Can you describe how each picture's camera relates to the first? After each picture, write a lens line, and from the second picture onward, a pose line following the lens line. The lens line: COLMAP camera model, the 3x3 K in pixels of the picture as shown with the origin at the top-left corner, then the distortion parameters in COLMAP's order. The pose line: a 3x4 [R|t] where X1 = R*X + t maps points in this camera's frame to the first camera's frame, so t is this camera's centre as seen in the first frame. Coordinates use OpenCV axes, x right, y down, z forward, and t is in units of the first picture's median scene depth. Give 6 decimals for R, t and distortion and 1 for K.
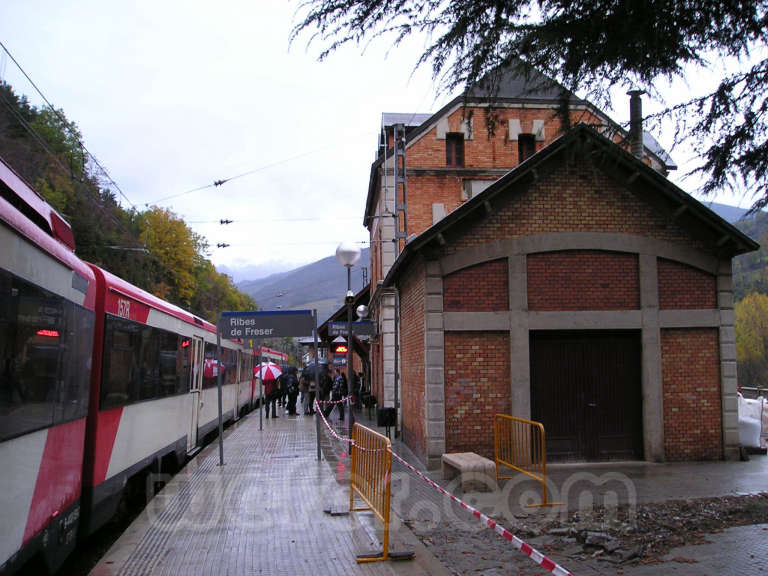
lens RADIAL K [[818.2, 0, 384.0], [0, 818.2, 288.0], [0, 0, 1]] dist [-0.115424, 0.038751]
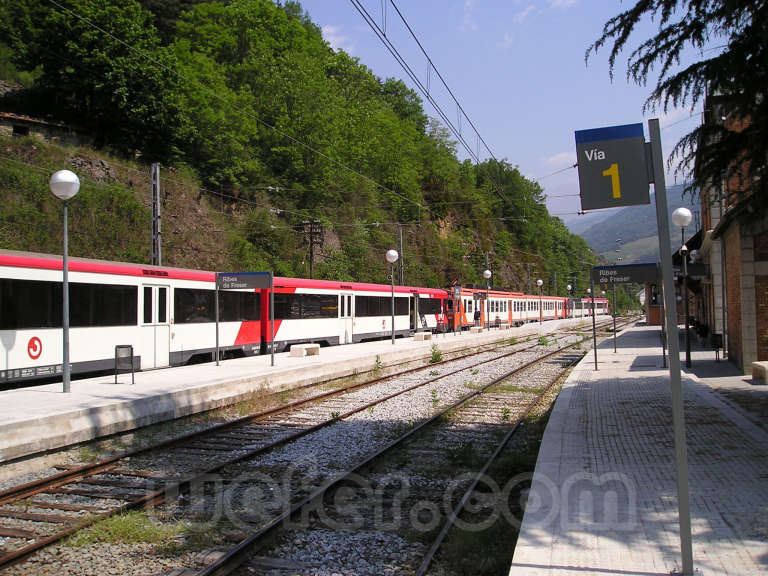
lens RADIAL K [[818.2, 0, 384.0], [0, 818.2, 288.0], [0, 0, 1]] dist [-0.115424, 0.038751]
pose [[0.922217, -0.018417, -0.386234, 0.007596], [0.047215, 0.996754, 0.065205, -0.020689], [0.383779, -0.078369, 0.920093, -0.229973]]
